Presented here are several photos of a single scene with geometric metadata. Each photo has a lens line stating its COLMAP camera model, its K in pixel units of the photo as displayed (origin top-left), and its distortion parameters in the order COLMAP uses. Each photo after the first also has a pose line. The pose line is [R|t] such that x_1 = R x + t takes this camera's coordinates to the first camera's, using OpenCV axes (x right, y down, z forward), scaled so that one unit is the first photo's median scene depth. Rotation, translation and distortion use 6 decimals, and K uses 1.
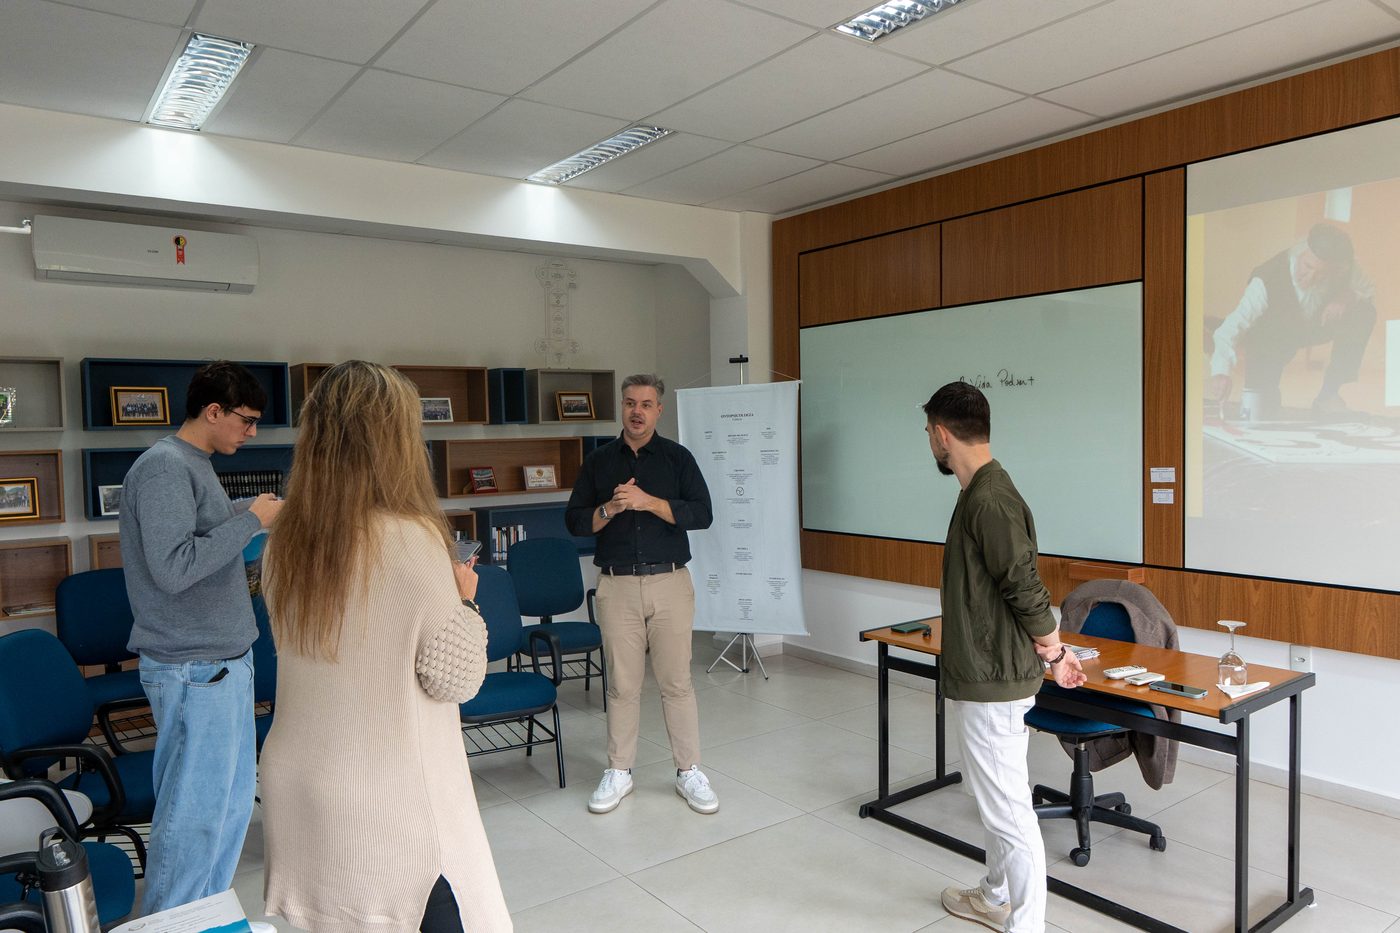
lens RADIAL K [[957.7, 0, 698.3], [0, 957.7, 465.8], [0, 0, 1]] dist [-0.009426, -0.002388]
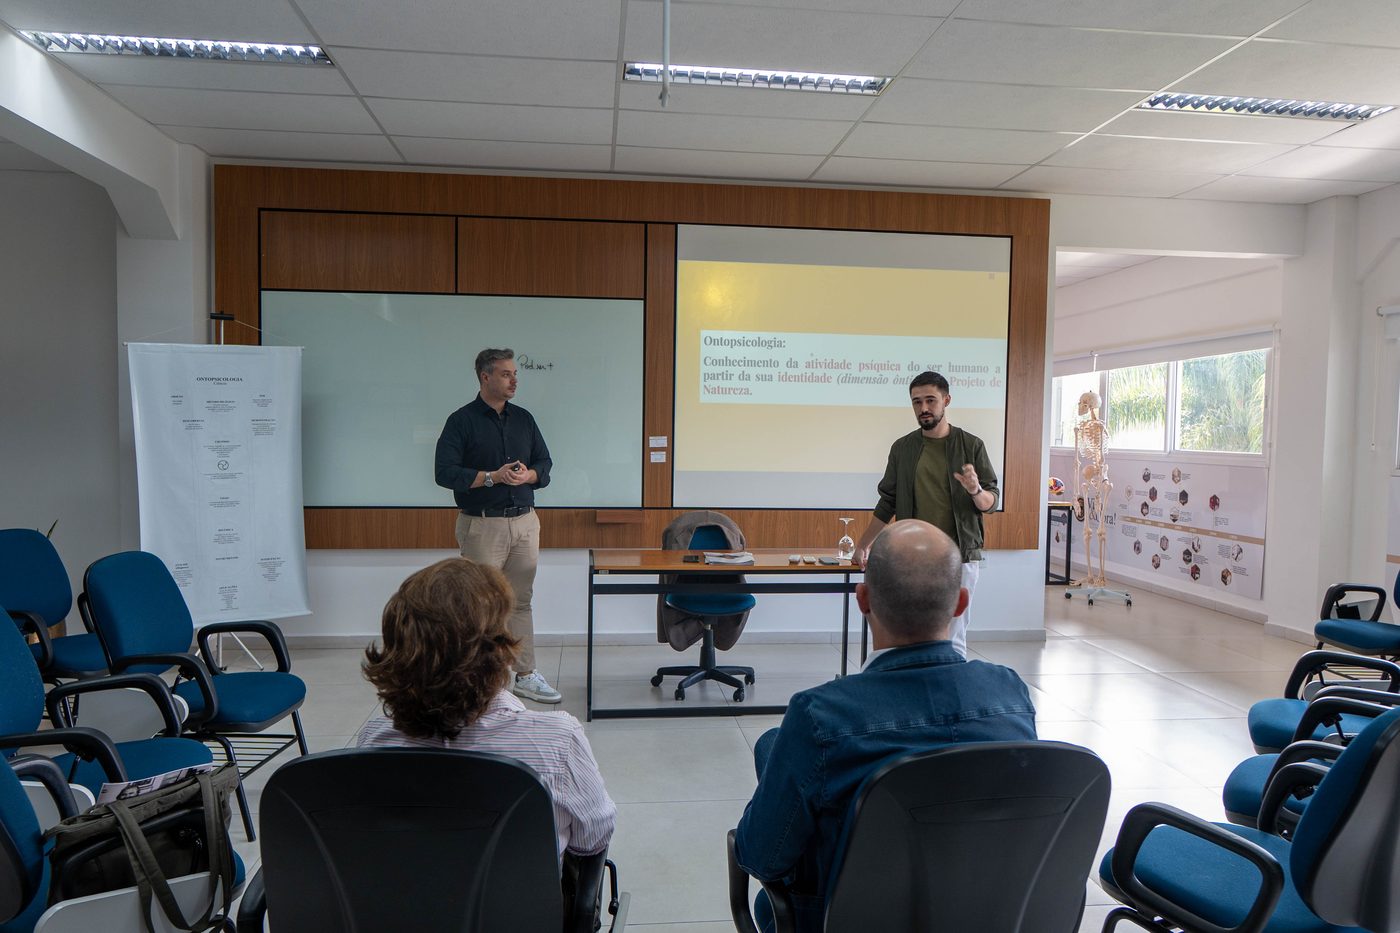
lens RADIAL K [[957.7, 0, 697.5], [0, 957.7, 470.7], [0, 0, 1]] dist [-0.009426, -0.002388]
pose [[0.509937, -0.012042, 0.860127, -0.577084], [0.011935, 0.999905, 0.006923, 0.036084], [-0.860129, 0.006735, 0.510033, 0.201756]]
